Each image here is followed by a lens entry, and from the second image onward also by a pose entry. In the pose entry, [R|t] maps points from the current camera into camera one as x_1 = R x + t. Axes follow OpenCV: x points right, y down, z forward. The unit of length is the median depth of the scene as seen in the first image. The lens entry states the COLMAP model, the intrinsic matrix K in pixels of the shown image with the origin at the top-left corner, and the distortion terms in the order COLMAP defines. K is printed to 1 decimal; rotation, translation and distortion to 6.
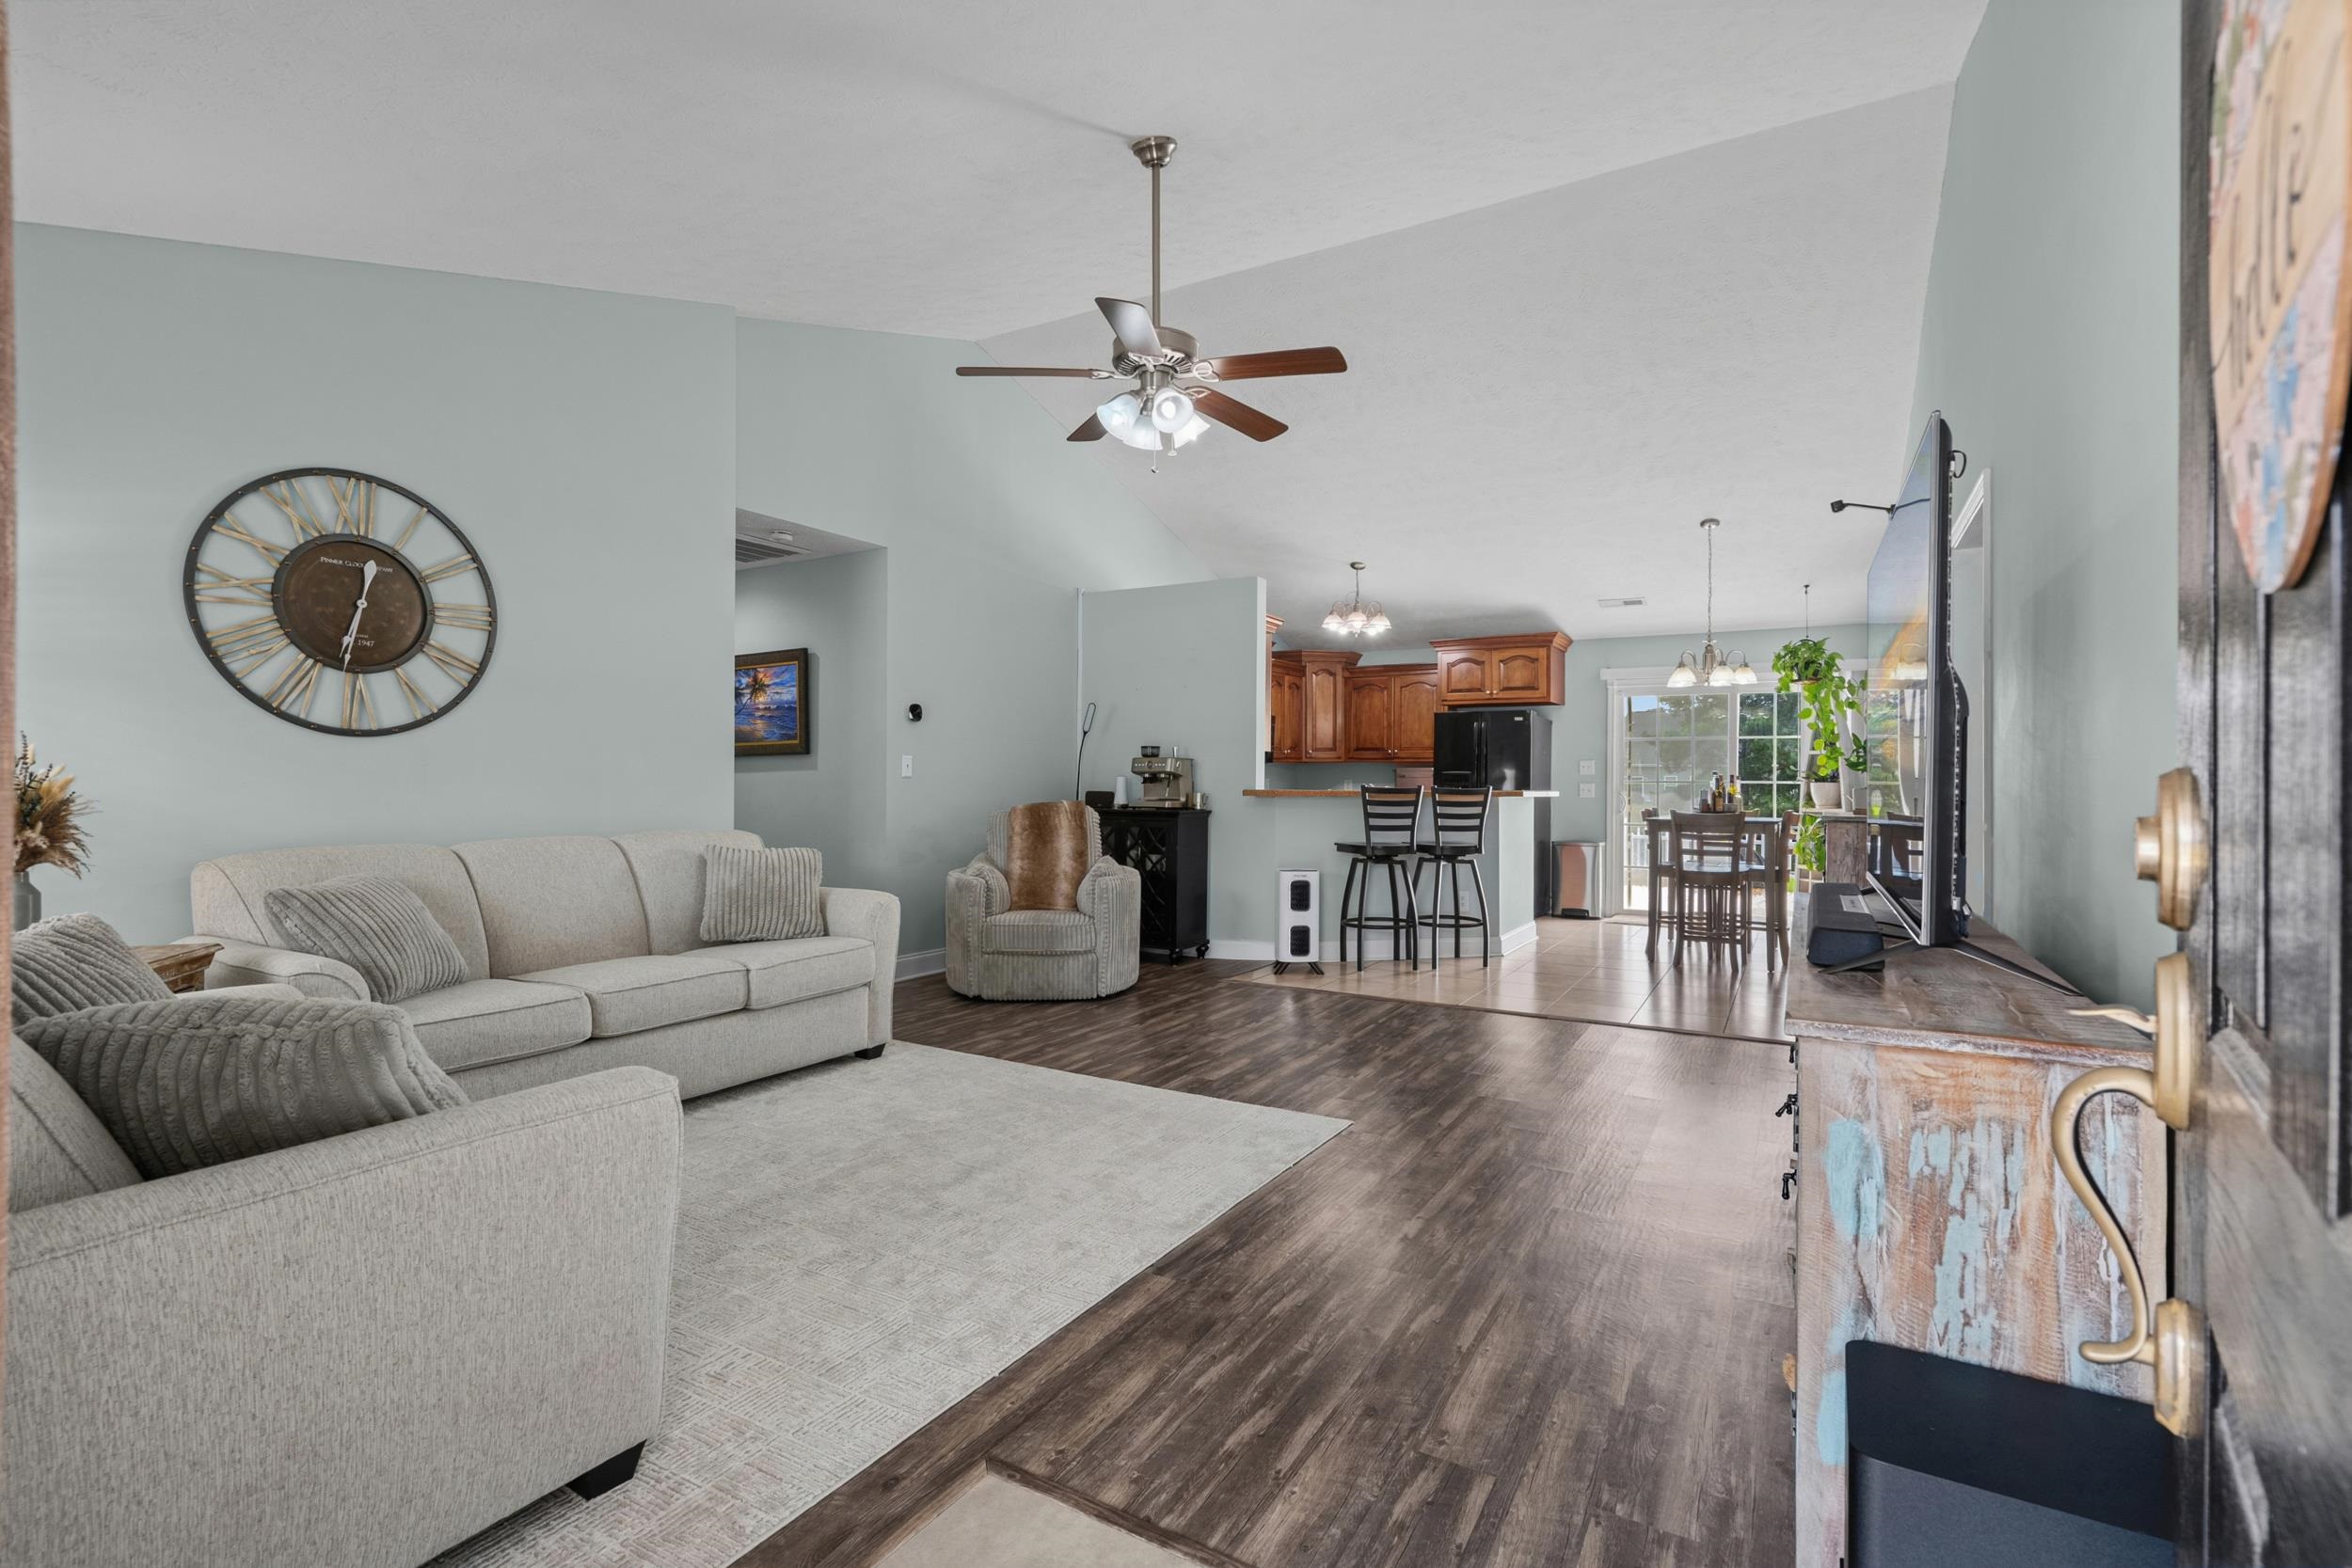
lens RADIAL K [[1064.0, 0, 1176.0], [0, 1064.0, 784.0], [0, 0, 1]] dist [-0.010807, 0.000906]
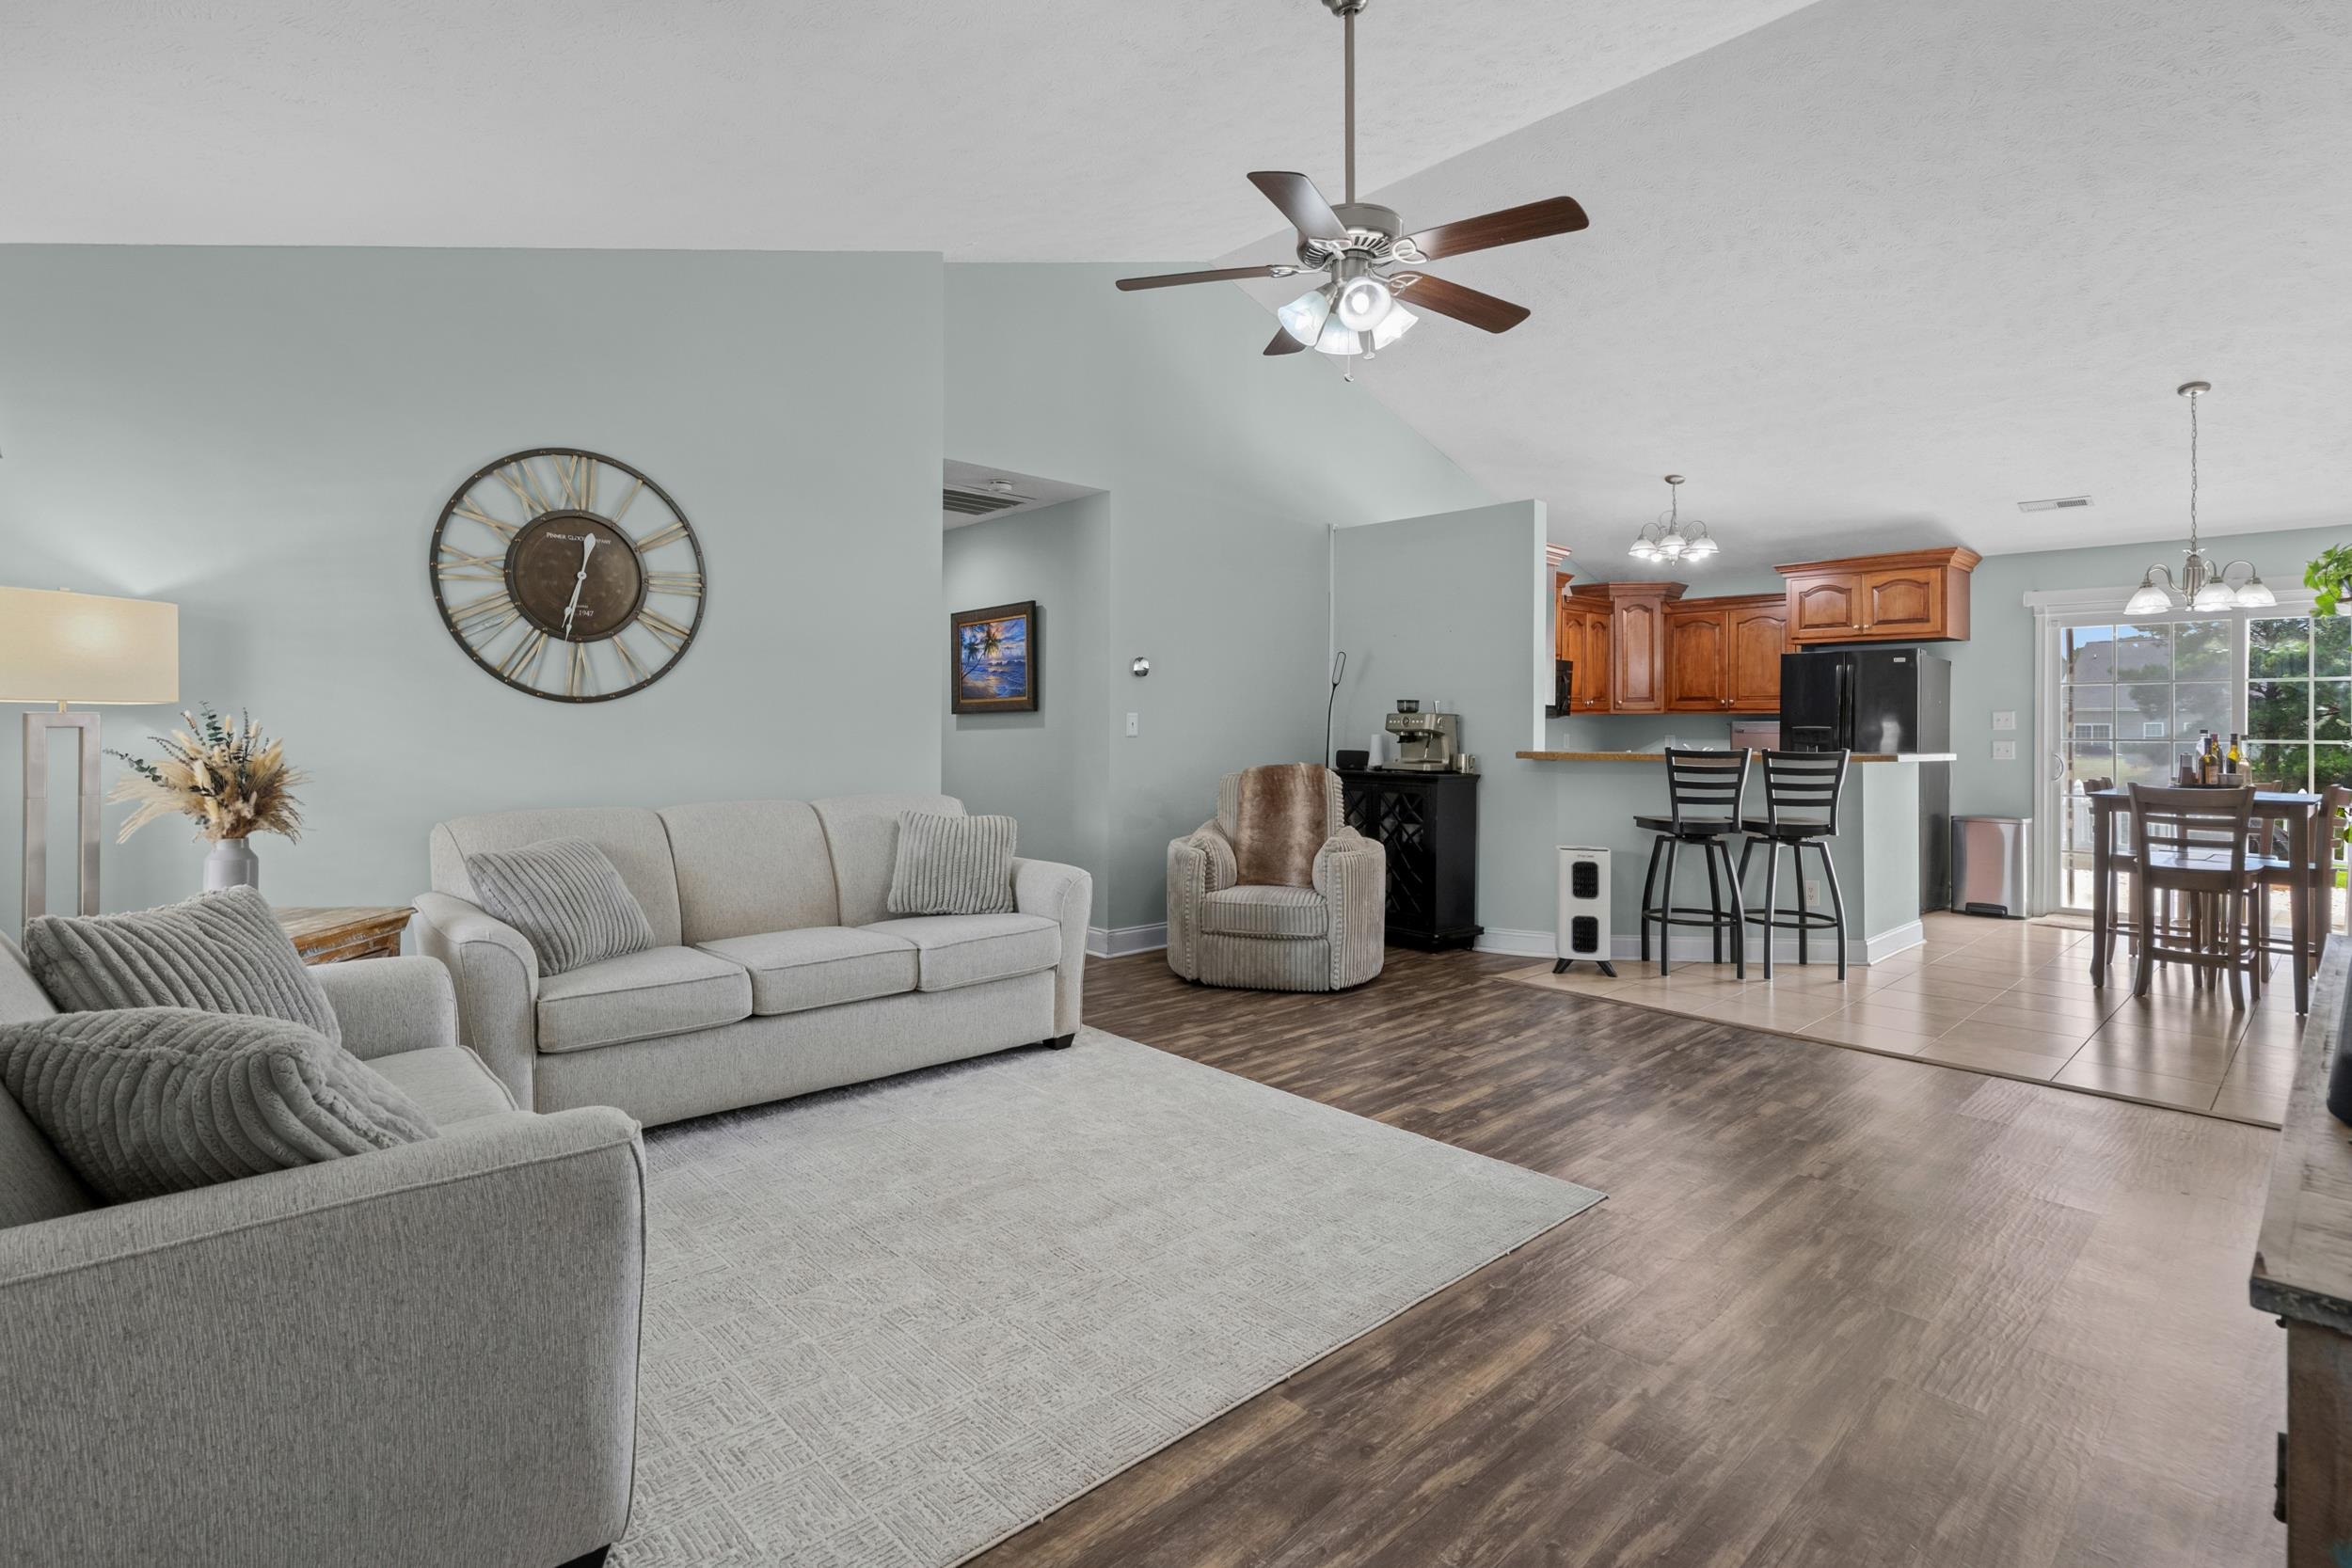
lens RADIAL K [[1111.2, 0, 1149.7], [0, 1111.2, 720.5], [0, 0, 1]] dist [-0.007722, 0.000992]
pose [[0.954788, -0.000712, -0.297287, 0.080571], [-0.002044, 0.999958, -0.008958, -0.017948], [0.297281, 0.009161, 0.954746, 0.116892]]
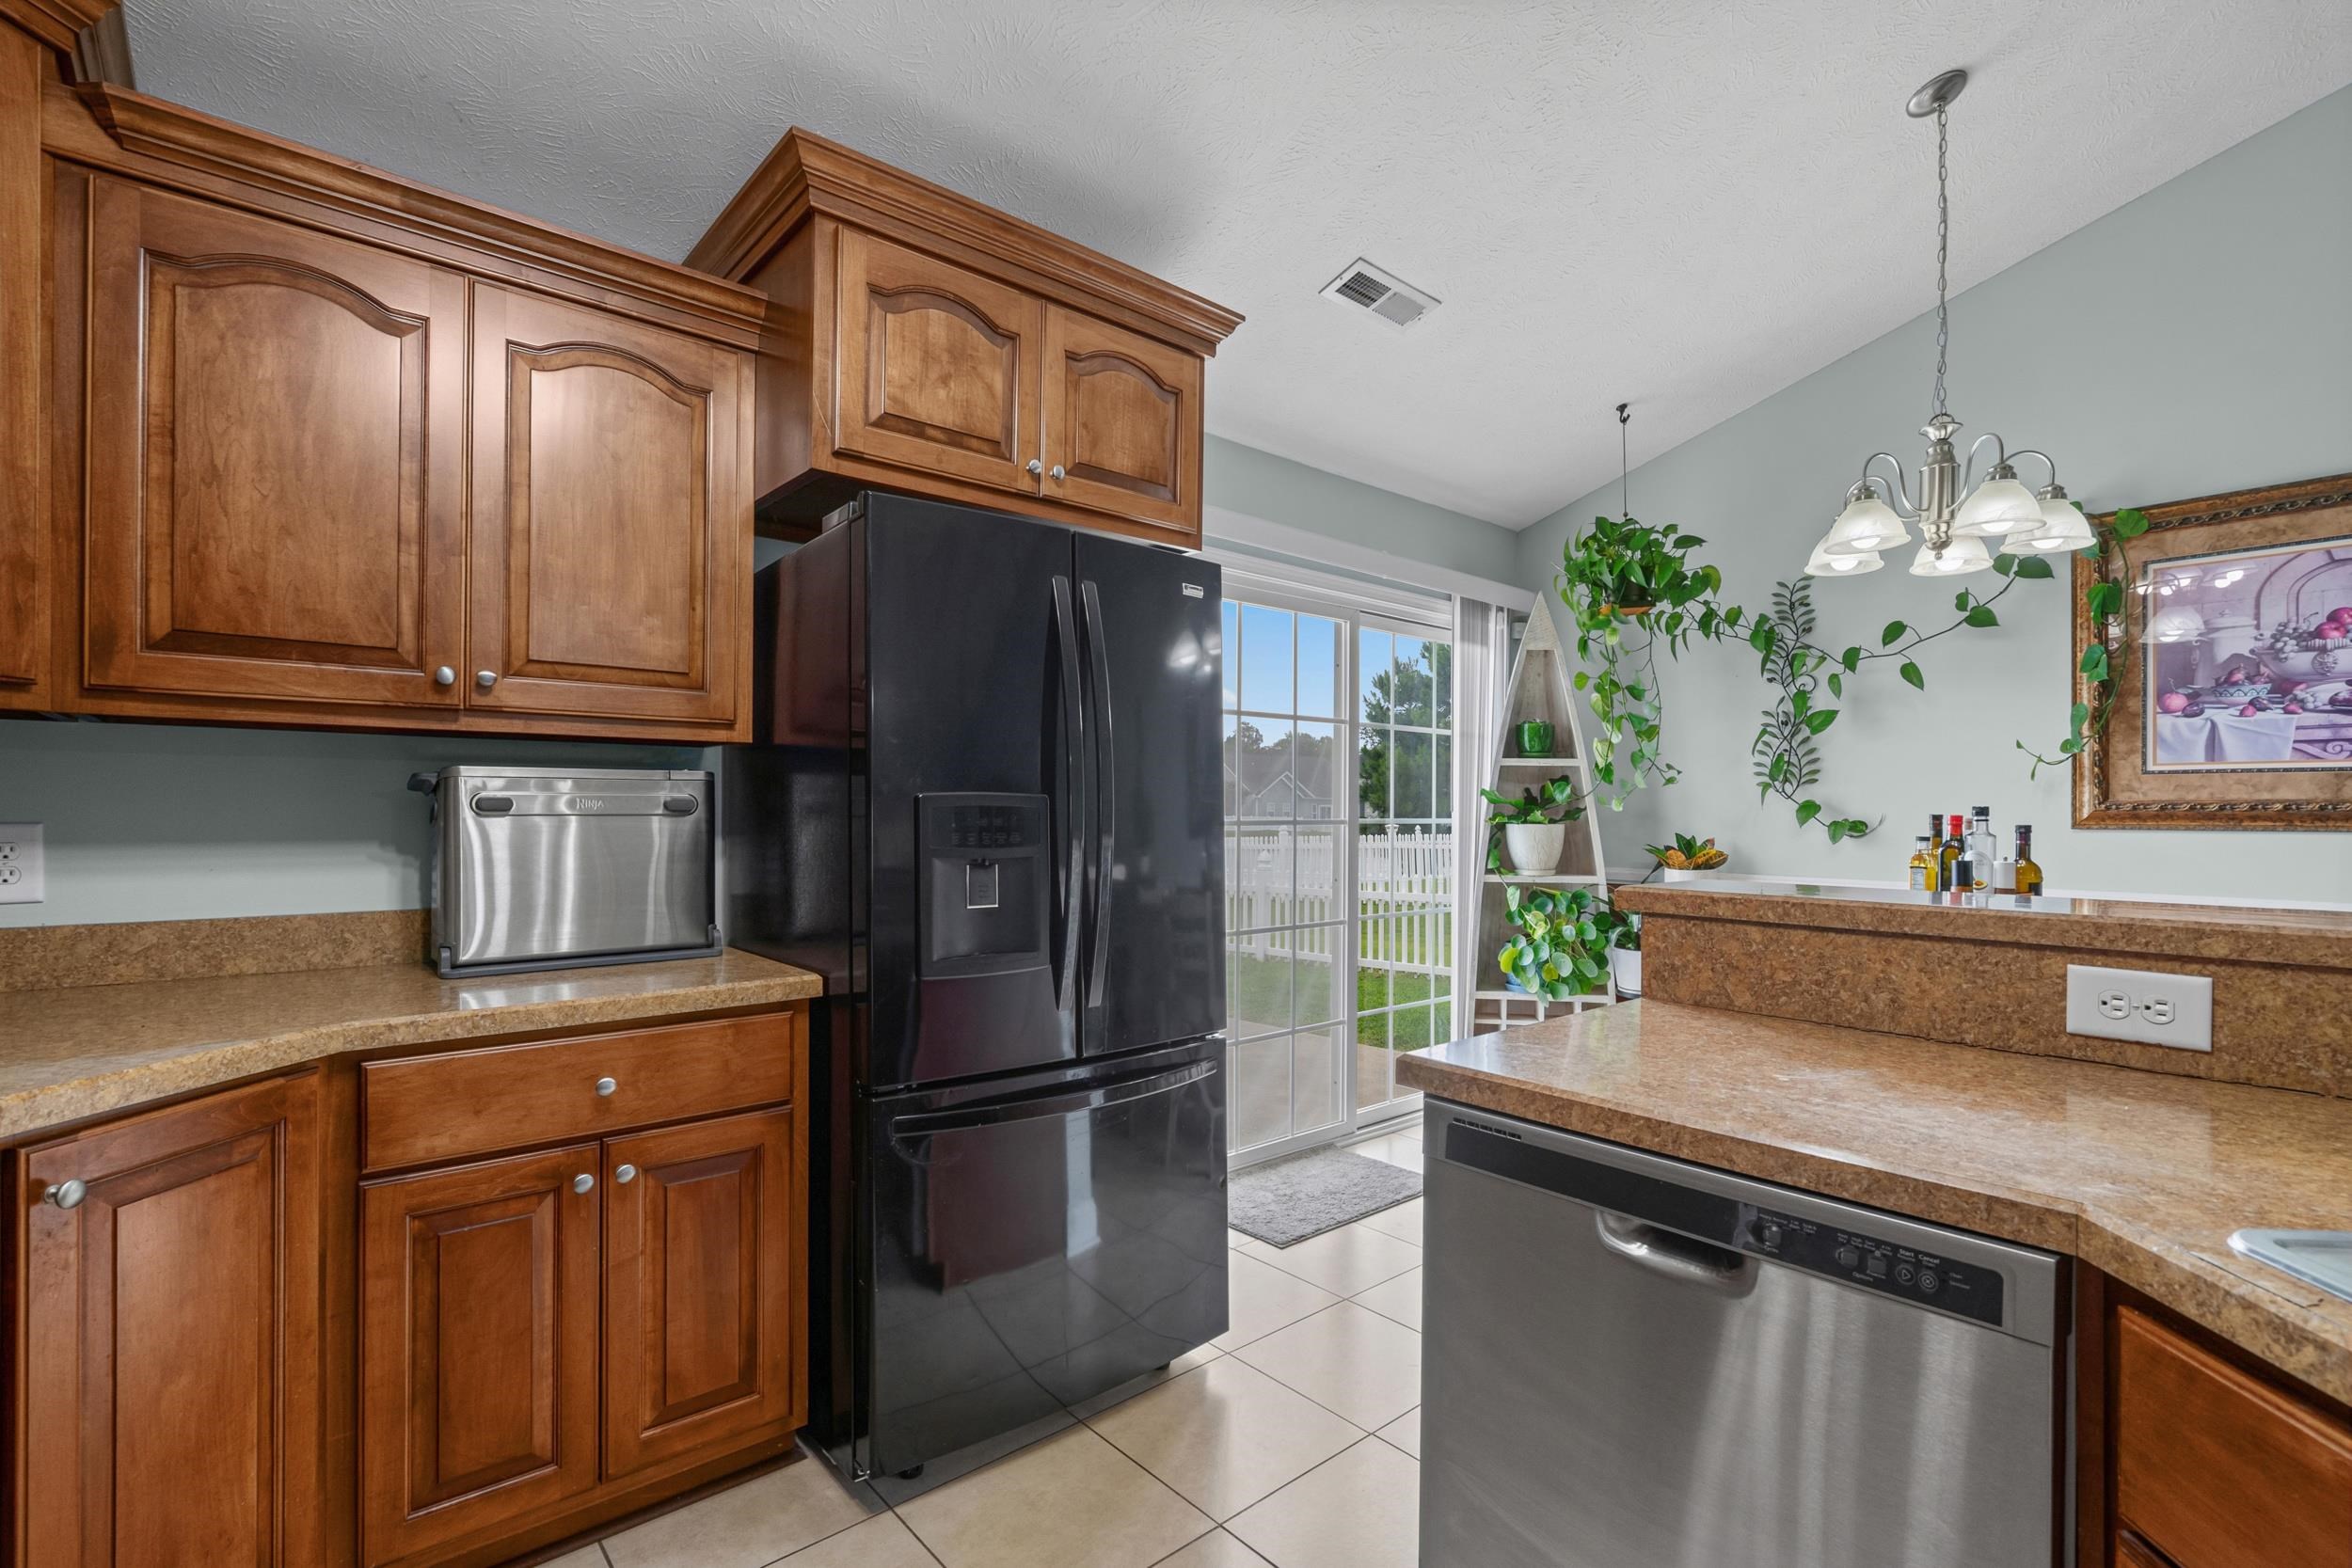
lens RADIAL K [[1083.6, 0, 1174.2], [0, 1083.6, 797.5], [0, 0, 1]] dist [-0.003061, 0.000295]
pose [[0.322129, 0.006189, 0.946676, 0.167490], [-0.004456, 0.999977, -0.005021, -0.023519], [-0.946685, -0.002601, 0.322149, 2.075525]]
